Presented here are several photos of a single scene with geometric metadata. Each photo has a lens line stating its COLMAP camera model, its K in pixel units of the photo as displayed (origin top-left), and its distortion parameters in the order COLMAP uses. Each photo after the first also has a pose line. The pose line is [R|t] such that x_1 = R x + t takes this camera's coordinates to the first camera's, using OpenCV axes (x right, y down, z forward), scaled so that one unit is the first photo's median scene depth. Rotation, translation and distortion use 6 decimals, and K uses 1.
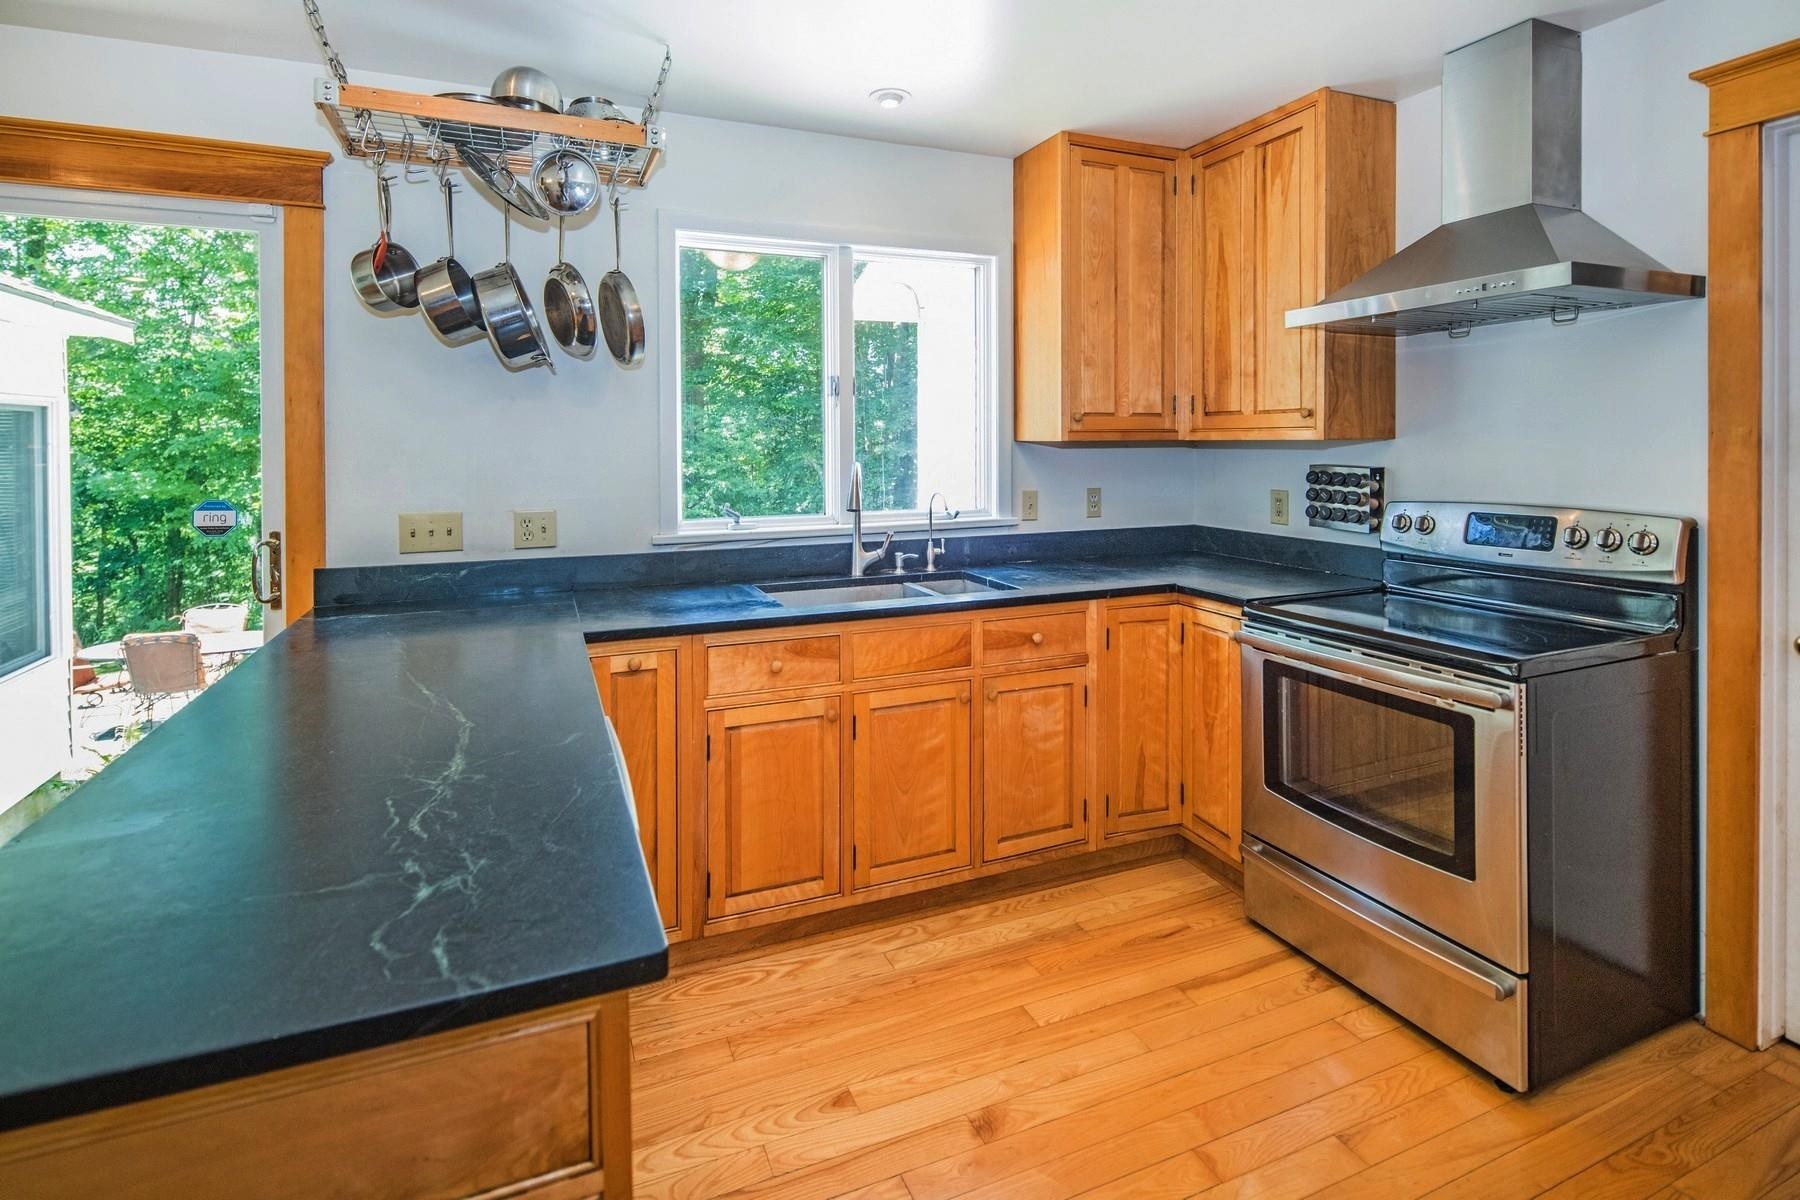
lens RADIAL K [[879.2, 0, 891.2], [0, 879.2, 451.4], [0, 0, 1]] dist [0.000778, -0.001148]
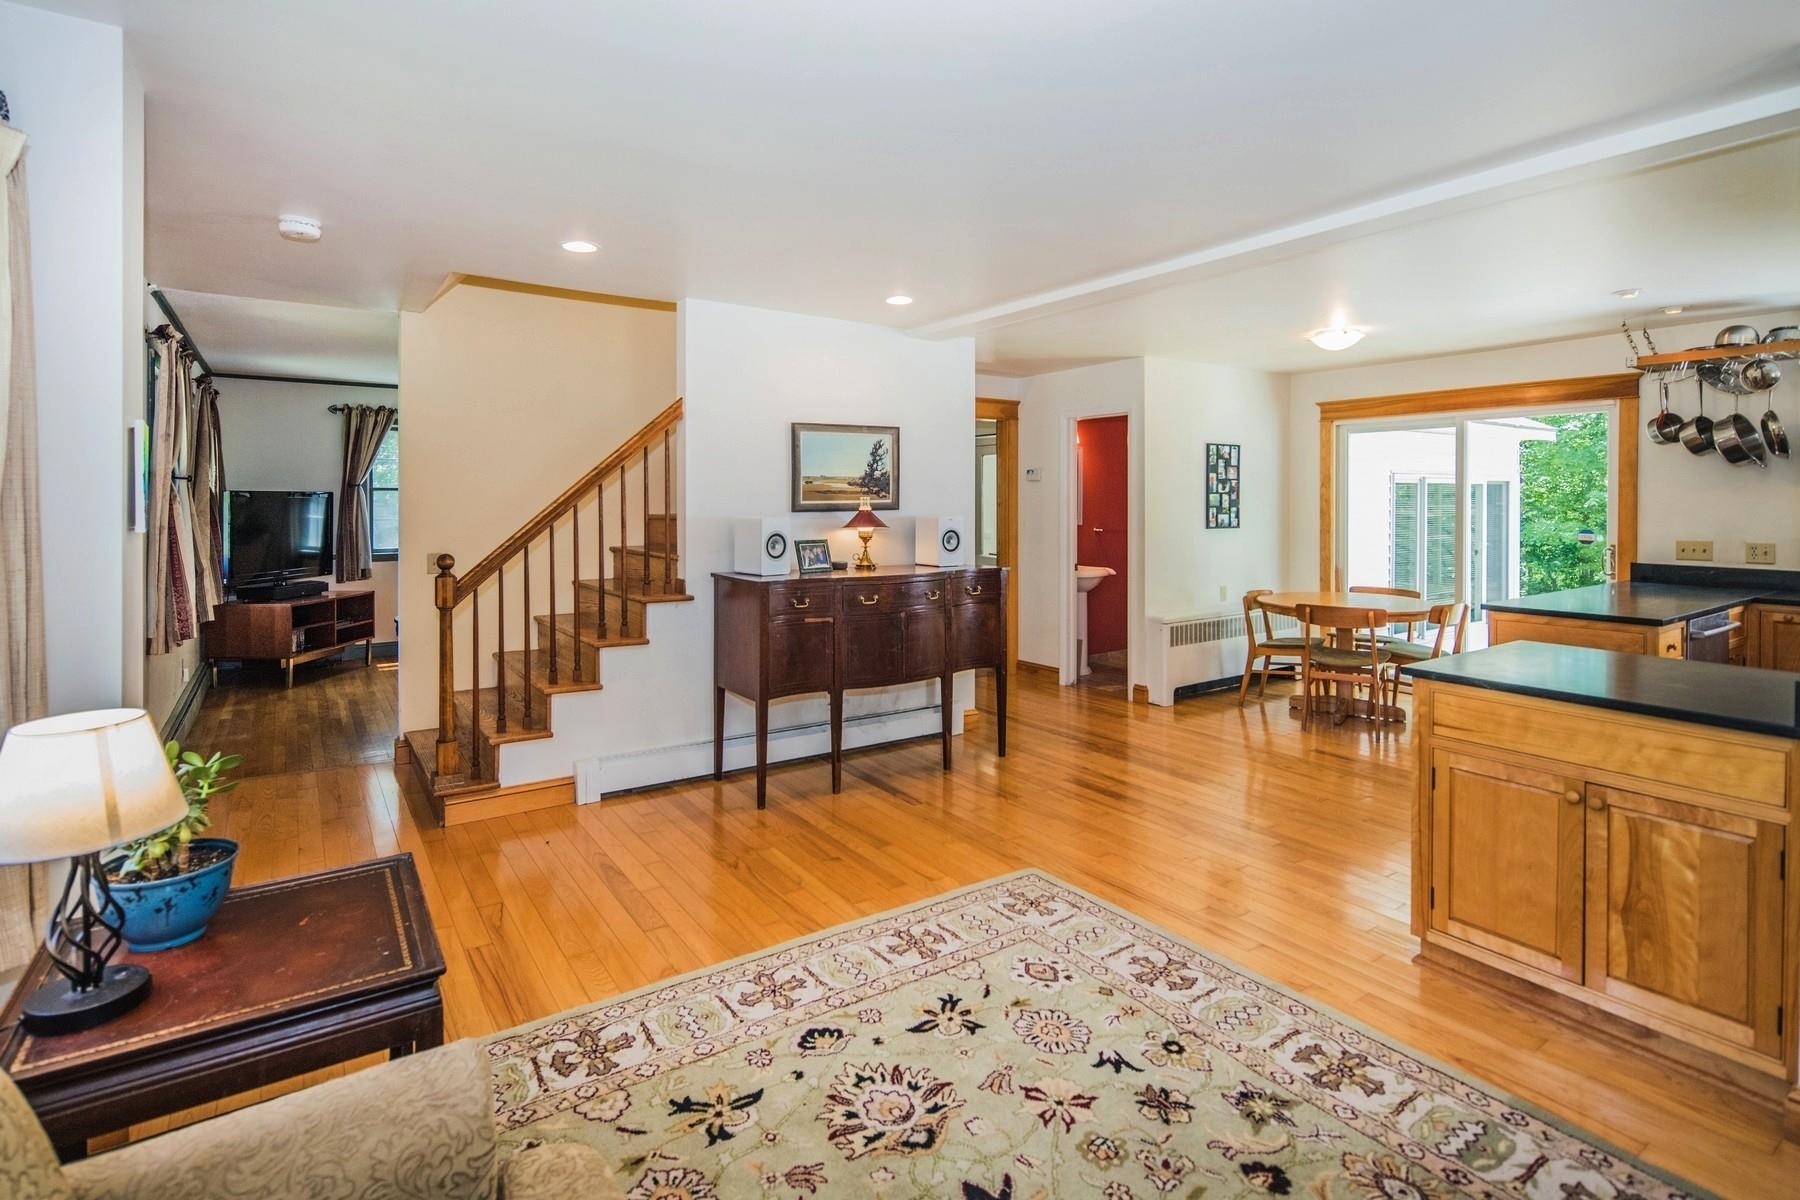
lens RADIAL K [[869.6, 0, 901.7], [0, 869.6, 505.7], [0, 0, 1]] dist [0.000068, -0.000231]
pose [[0.196820, 0.005855, -0.980422, 1.119866], [-0.008516, 0.999955, 0.004262, -0.002585], [0.980403, 0.007510, 0.196861, -1.222091]]
